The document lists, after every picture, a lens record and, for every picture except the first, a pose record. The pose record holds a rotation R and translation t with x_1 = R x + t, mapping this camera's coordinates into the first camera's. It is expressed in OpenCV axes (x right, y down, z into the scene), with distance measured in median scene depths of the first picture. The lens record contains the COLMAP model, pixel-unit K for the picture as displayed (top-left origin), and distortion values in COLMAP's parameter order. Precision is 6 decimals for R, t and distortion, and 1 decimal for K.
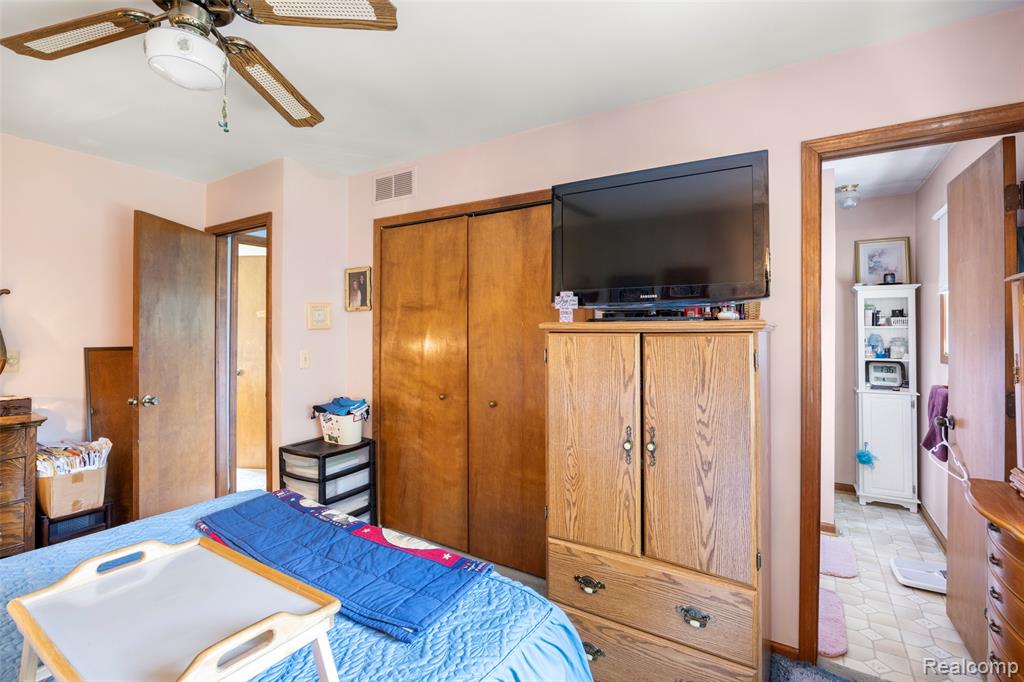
lens RADIAL K [[485.6, 0, 503.7], [0, 485.6, 314.0], [0, 0, 1]] dist [0.000243, 0.000737]
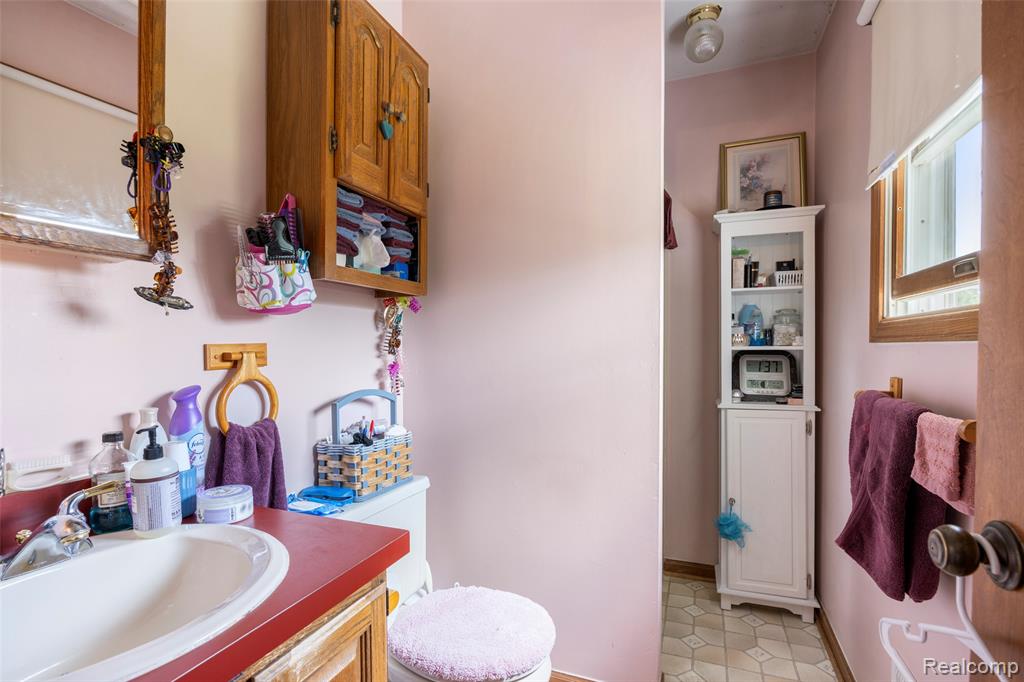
lens RADIAL K [[485.6, 0, 513.2], [0, 485.6, 345.2], [0, 0, 1]] dist [0.000243, 0.000737]
pose [[0.983615, -0.009351, 0.180039, 0.402301], [0.004445, 0.999608, 0.027632, 0.073848], [-0.180227, -0.026379, 0.983271, 0.505969]]
